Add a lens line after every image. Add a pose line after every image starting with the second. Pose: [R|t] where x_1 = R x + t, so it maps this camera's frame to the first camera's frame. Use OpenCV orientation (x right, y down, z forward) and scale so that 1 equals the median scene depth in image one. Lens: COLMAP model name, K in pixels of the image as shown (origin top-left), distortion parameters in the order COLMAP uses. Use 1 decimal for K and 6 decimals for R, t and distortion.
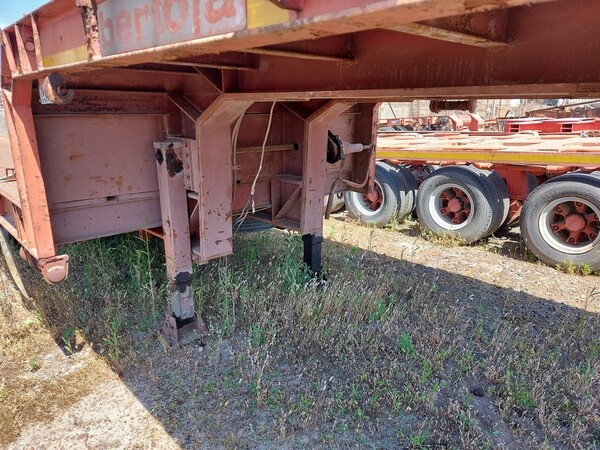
lens RADIAL K [[438.8, 0, 300.0], [0, 438.8, 225.0], [0, 0, 1]] dist [0.068474, -0.080954]
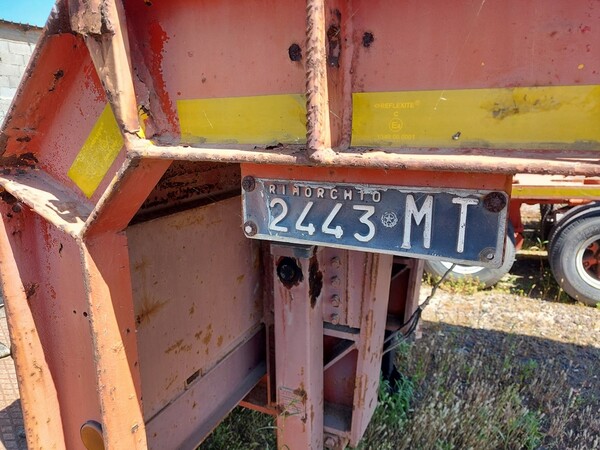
lens RADIAL K [[438.8, 0, 300.0], [0, 438.8, 225.0], [0, 0, 1]] dist [0.068474, -0.080954]
pose [[0.918832, -0.097653, 0.382377, -0.338156], [0.105130, 0.994458, 0.001346, -0.142896], [-0.380389, 0.038962, 0.924005, 0.366068]]
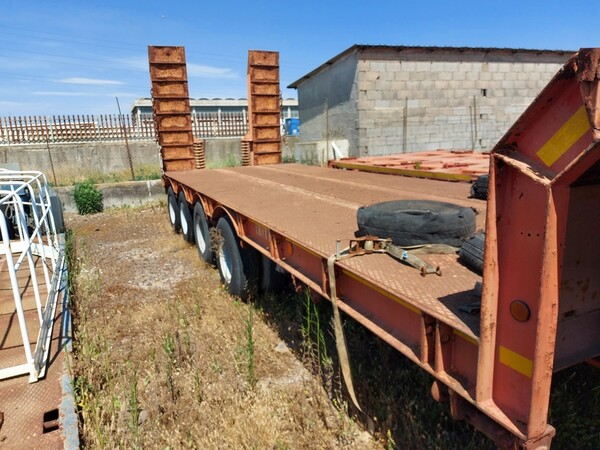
lens RADIAL K [[438.8, 0, 300.0], [0, 438.8, 225.0], [0, 0, 1]] dist [0.068474, -0.080954]
pose [[0.956137, 0.028466, -0.291533, -0.423433], [-0.038263, 0.998876, -0.027958, -0.104755], [0.290409, 0.037887, 0.956152, 0.206248]]
